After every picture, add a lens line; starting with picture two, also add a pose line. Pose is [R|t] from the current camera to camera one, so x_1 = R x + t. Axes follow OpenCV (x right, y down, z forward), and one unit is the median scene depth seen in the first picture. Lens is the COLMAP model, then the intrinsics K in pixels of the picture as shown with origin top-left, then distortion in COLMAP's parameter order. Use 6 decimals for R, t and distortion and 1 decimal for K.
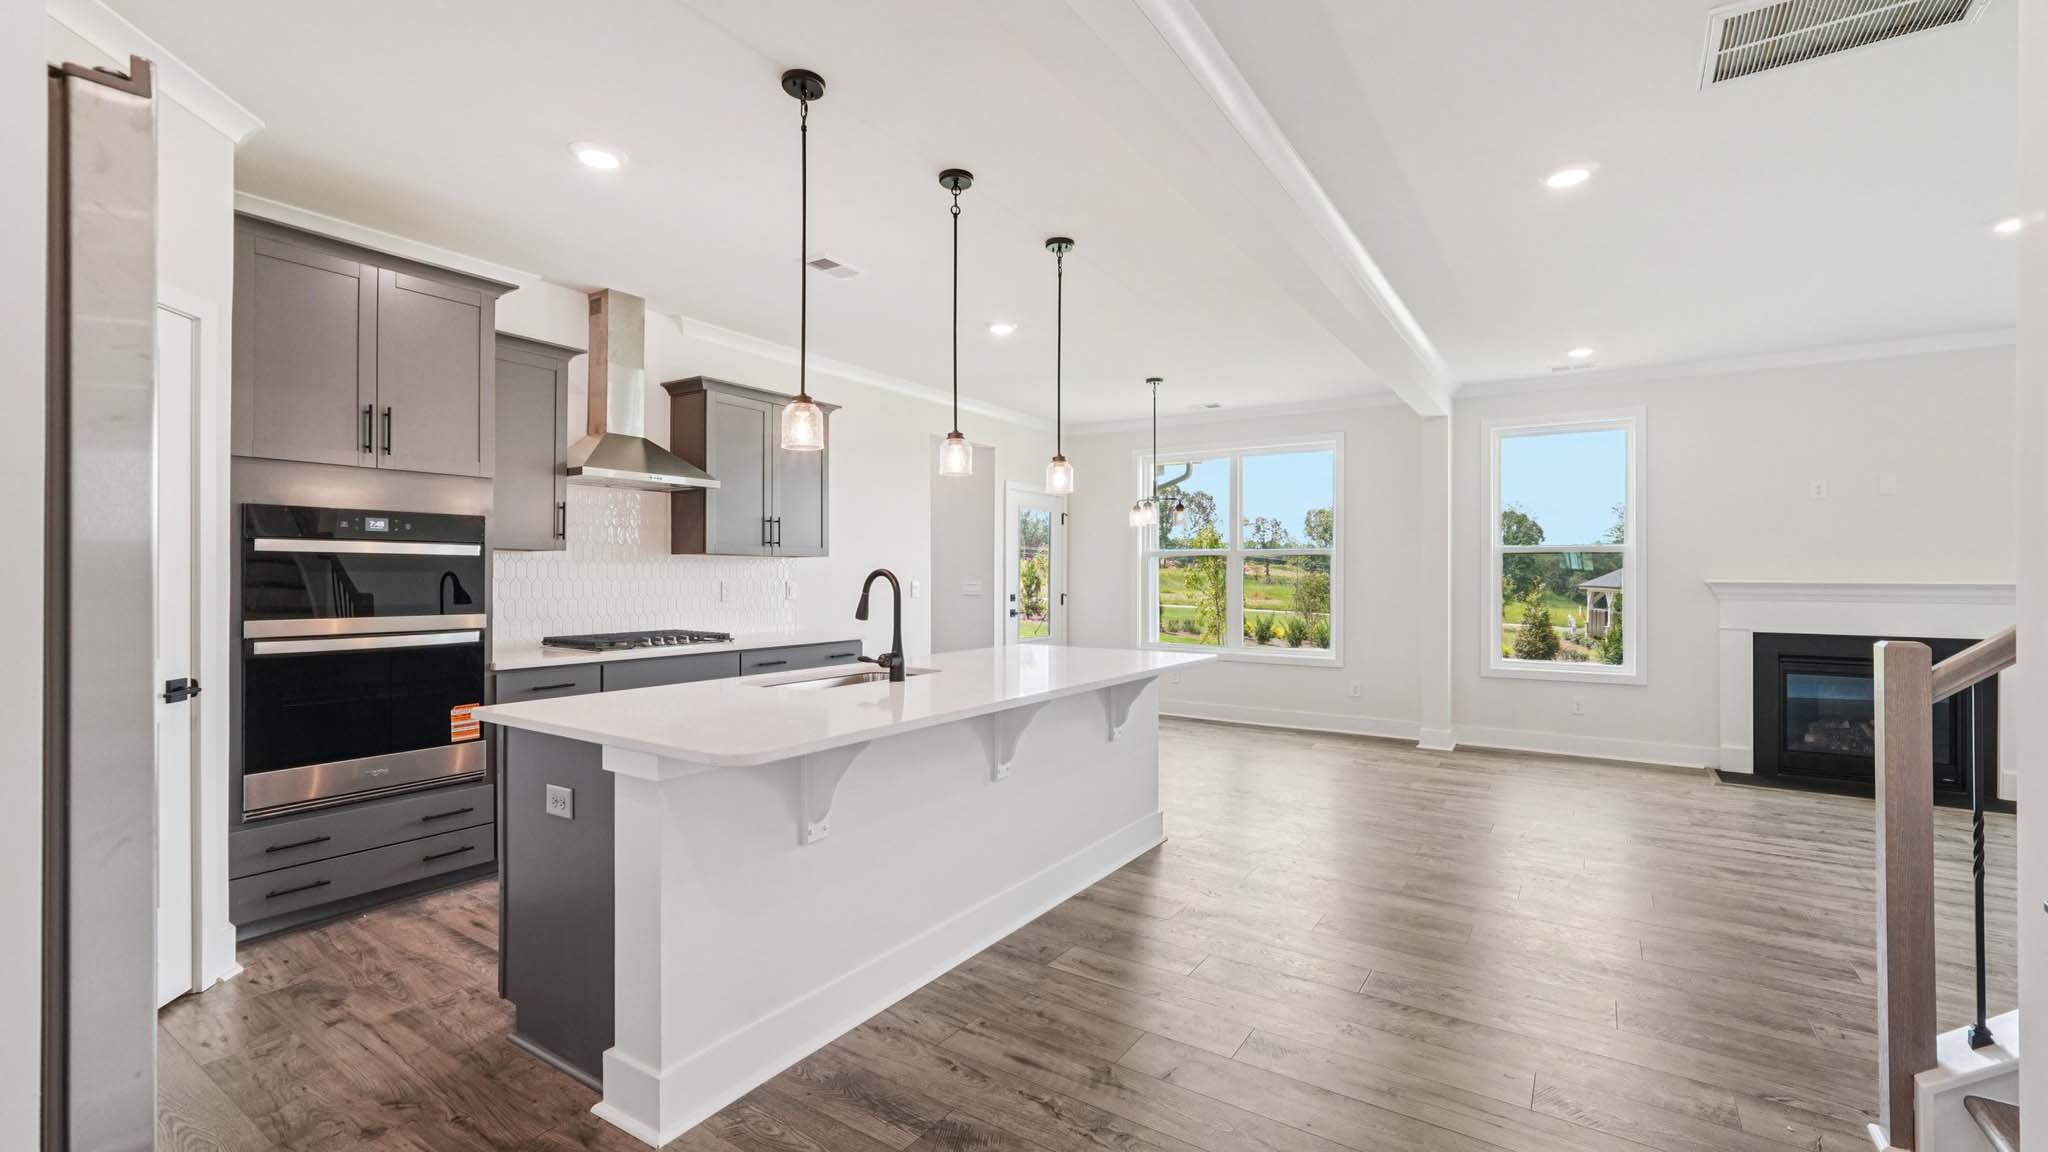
lens RADIAL K [[862.4, 0, 1029.0], [0, 862.4, 580.5], [0, 0, 1]] dist [-0.003096, 0.000217]
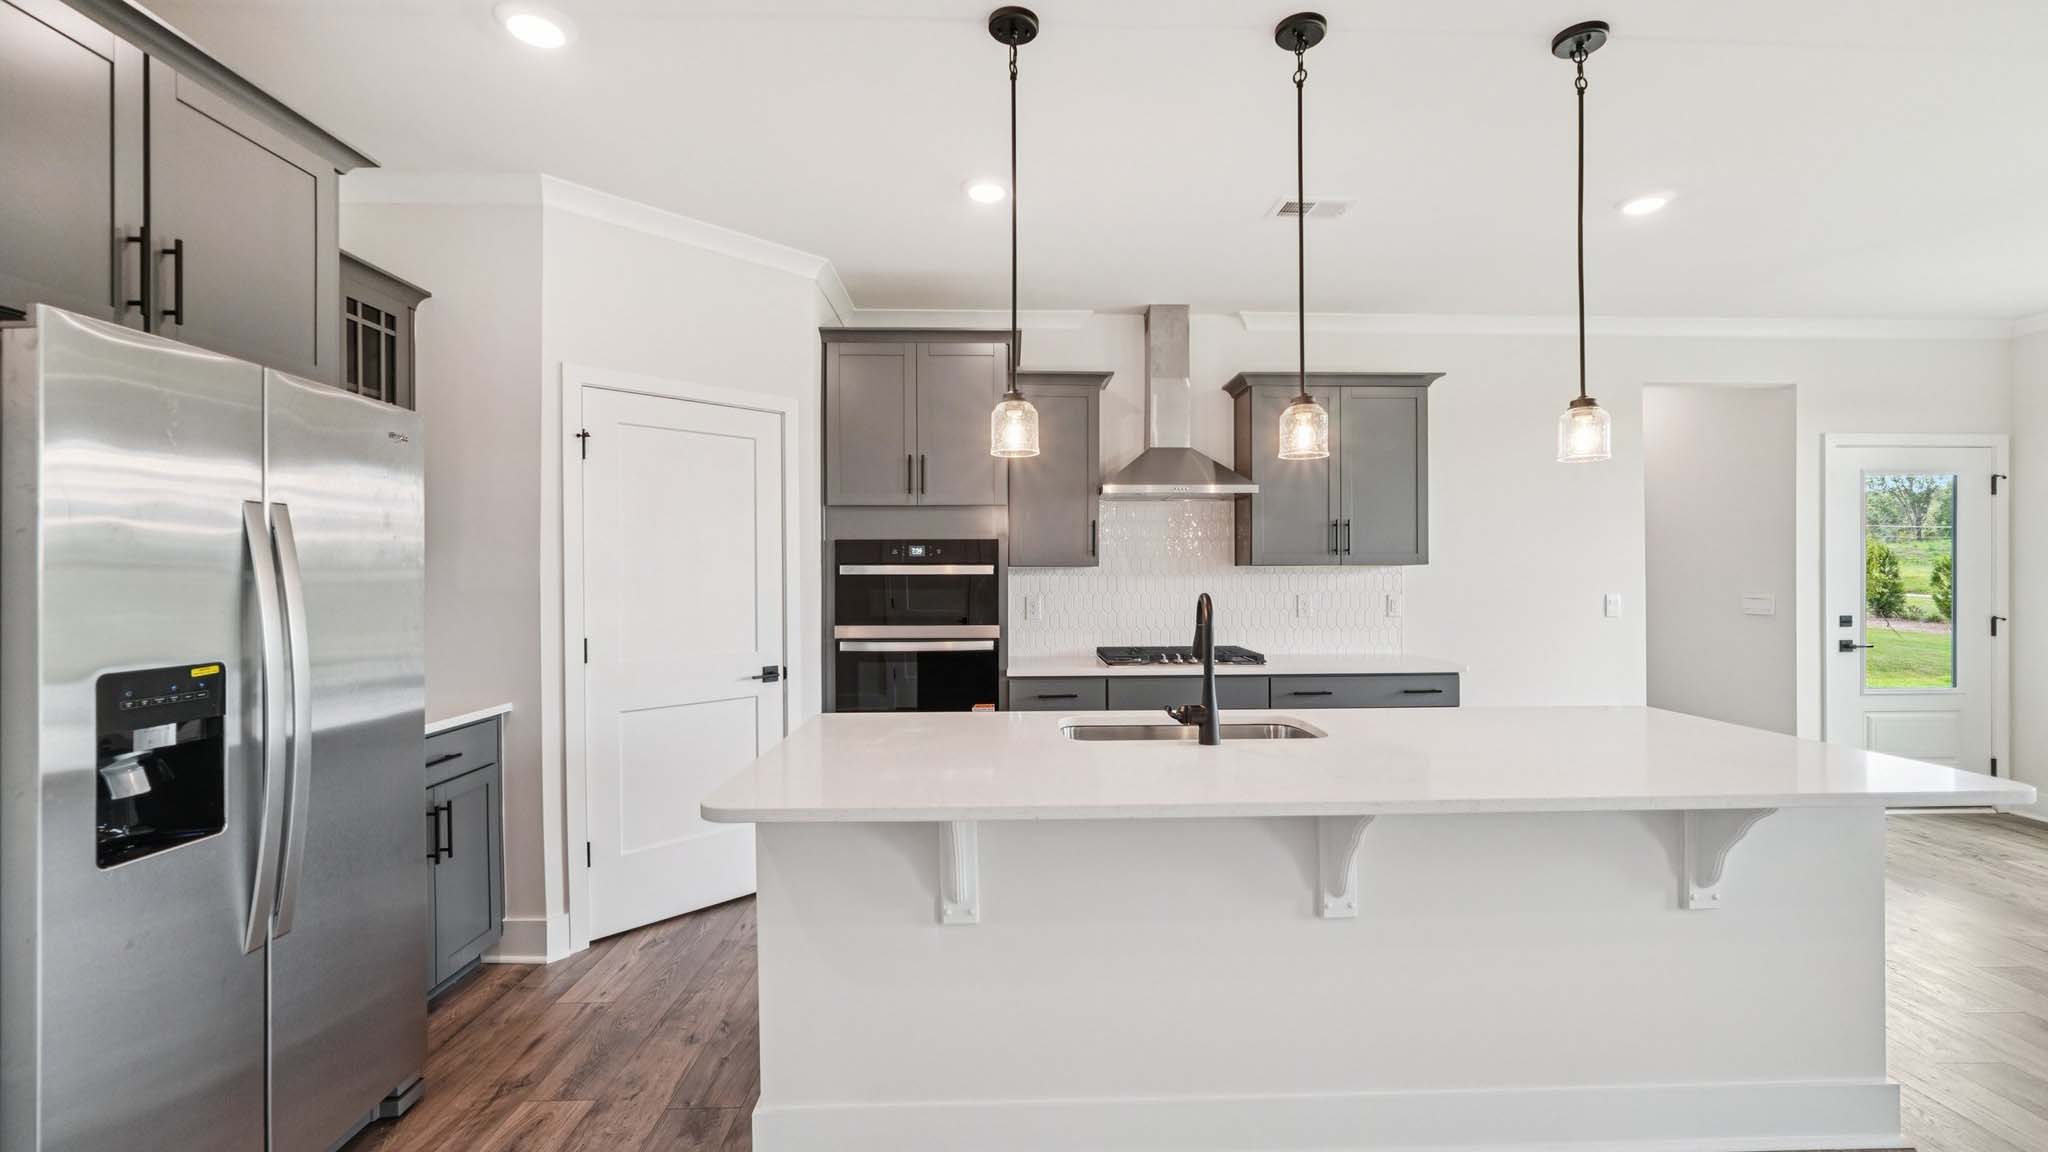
lens RADIAL K [[861.1, 0, 1032.2], [0, 861.1, 577.1], [0, 0, 1]] dist [-0.008051, 0.000907]
pose [[0.579092, -0.000661, -0.815262, 0.256575], [0.000200, 1.000000, -0.000669, -0.019578], [0.815262, 0.000225, 0.579092, 0.309492]]
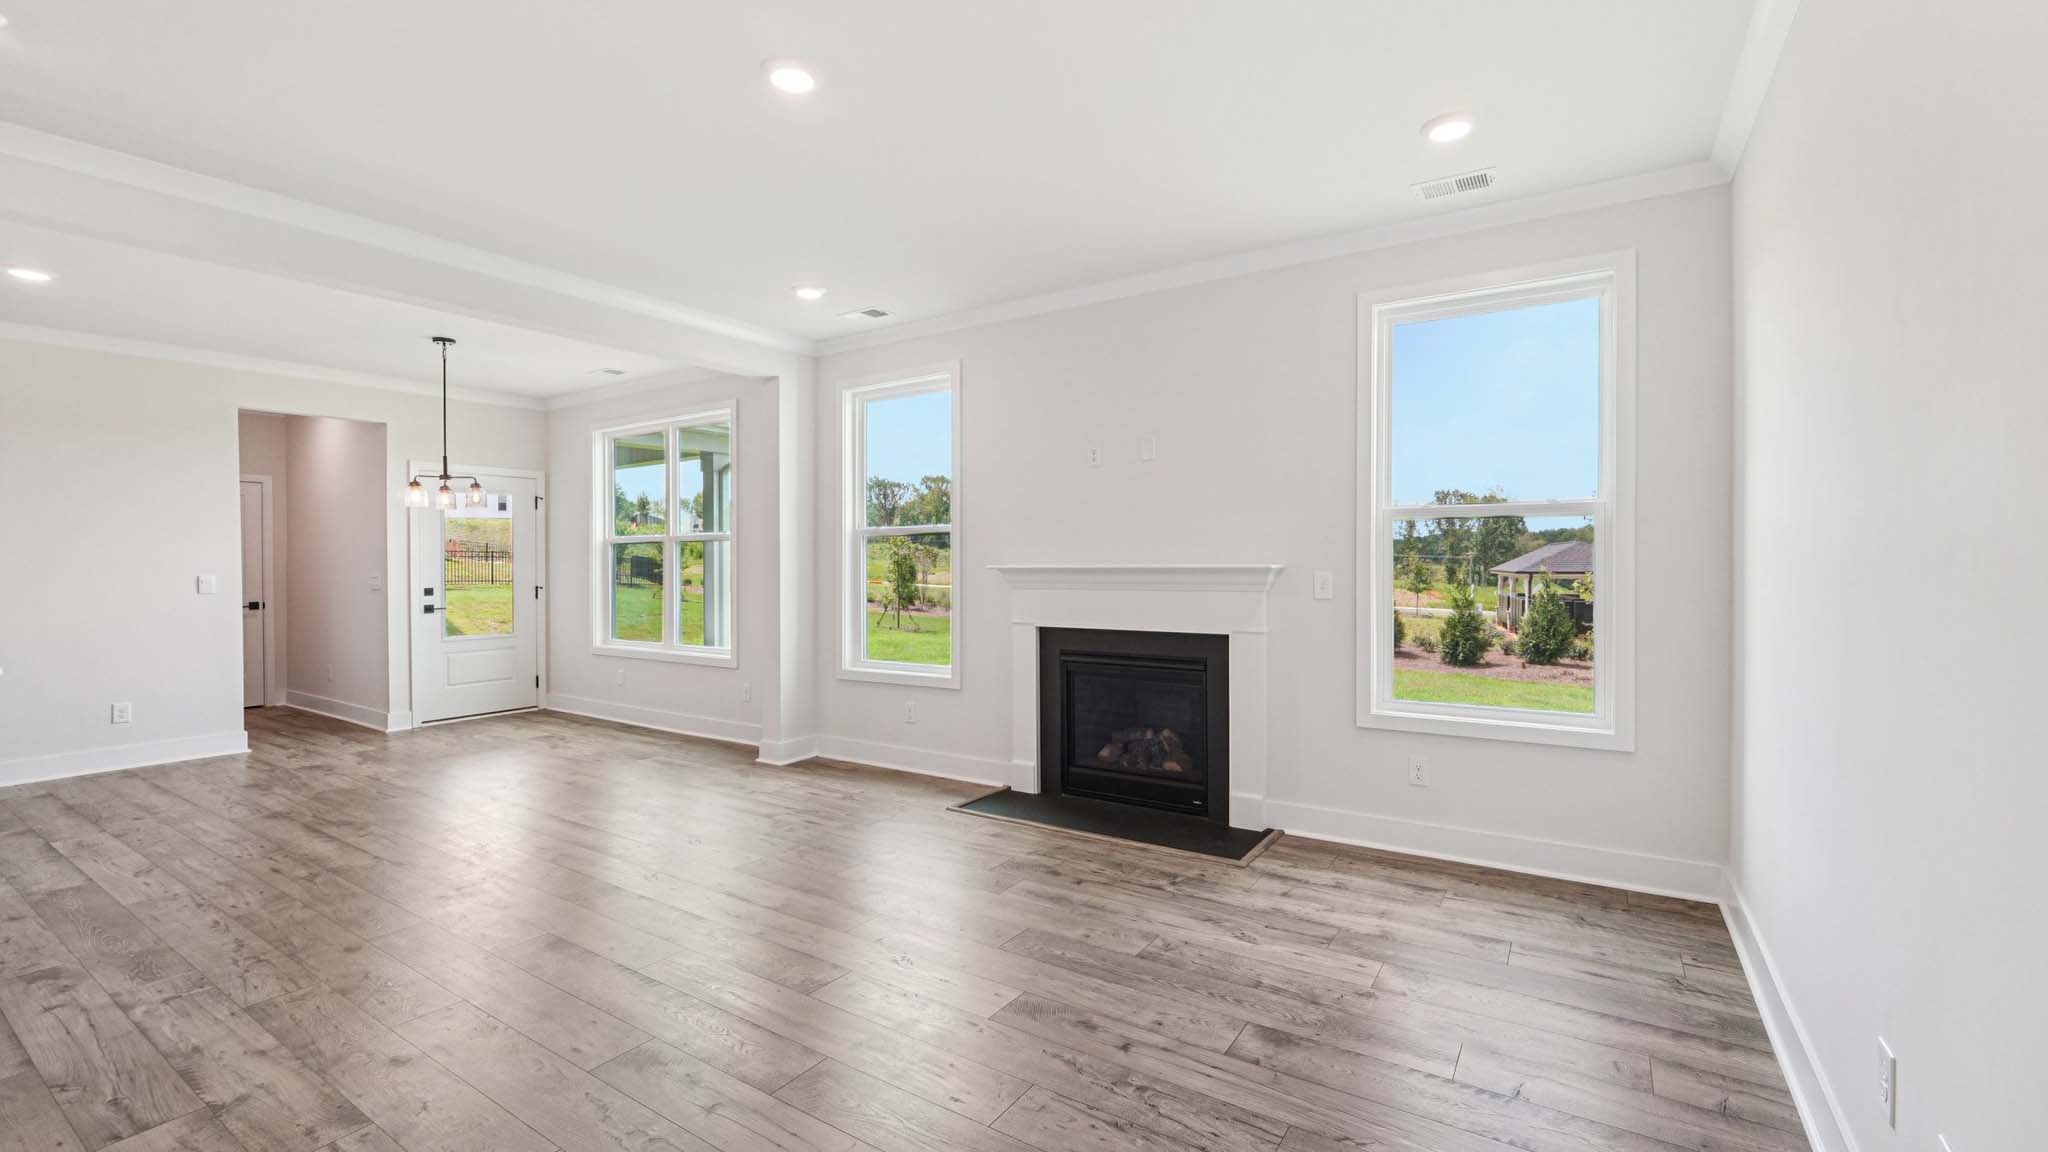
lens RADIAL K [[861.1, 0, 1032.2], [0, 861.1, 577.1], [0, 0, 1]] dist [-0.008051, 0.000907]
pose [[0.999956, -0.009356, -0.000417, 1.087072], [0.009359, 0.999921, 0.008407, 0.006172], [0.000338, -0.008411, 0.999965, 0.204531]]
